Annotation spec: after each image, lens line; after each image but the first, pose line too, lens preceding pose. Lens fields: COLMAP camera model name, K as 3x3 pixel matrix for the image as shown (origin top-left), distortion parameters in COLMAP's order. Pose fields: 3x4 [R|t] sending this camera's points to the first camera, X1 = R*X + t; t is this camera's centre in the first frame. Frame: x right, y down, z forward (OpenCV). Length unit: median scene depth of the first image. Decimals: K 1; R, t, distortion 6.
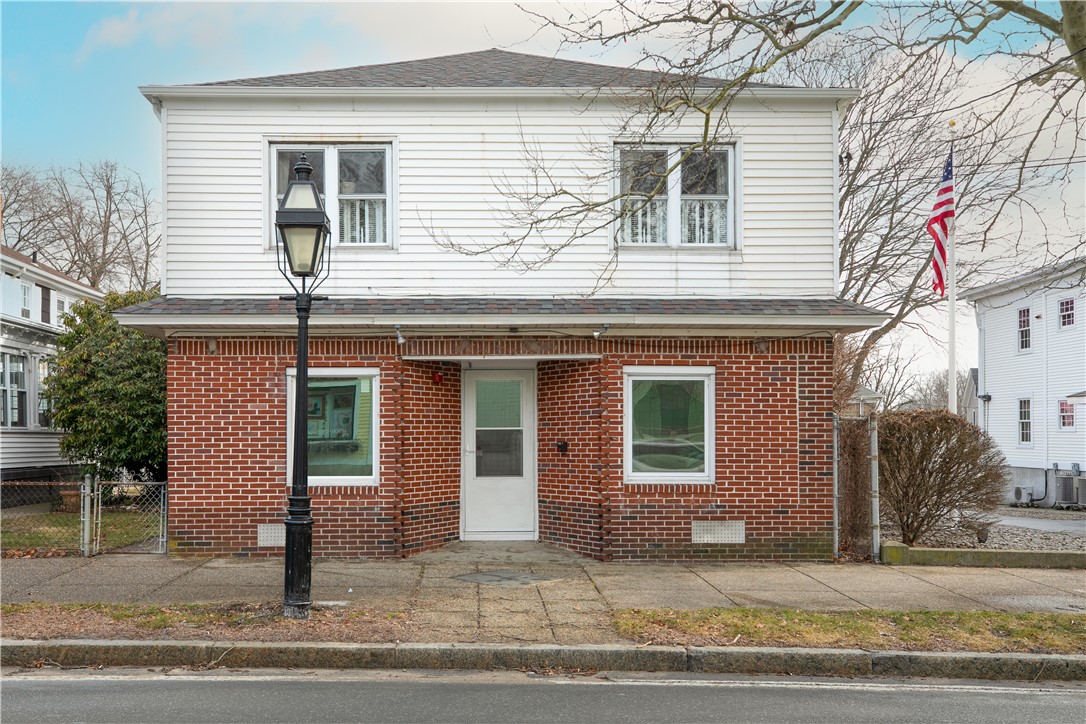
lens RADIAL K [[960.8, 0, 542.3], [0, 960.8, 390.2], [0, 0, 1]] dist [0.005093, 0.004595]
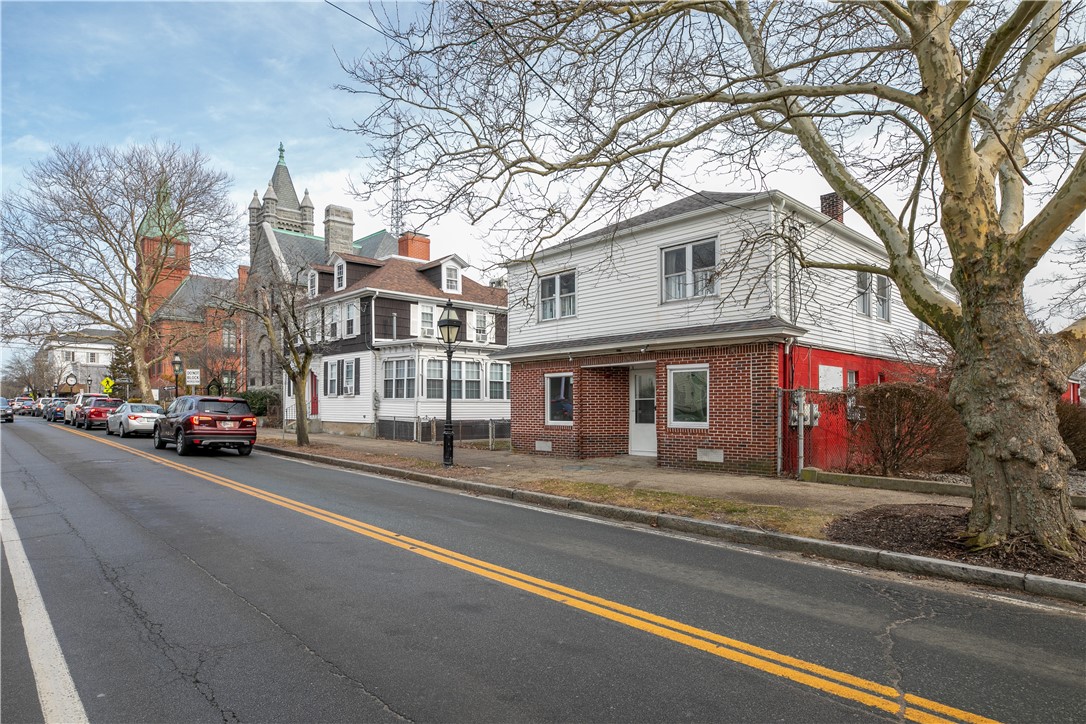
lens RADIAL K [[617.5, 0, 543.0], [0, 617.5, 362.0], [0, 0, 1]] dist [-0.001471, -0.000294]
pose [[0.691111, -0.056049, -0.720572, 0.797042], [0.040107, 0.998426, -0.039194, 0.006288], [0.721635, -0.001813, 0.692272, -0.021569]]
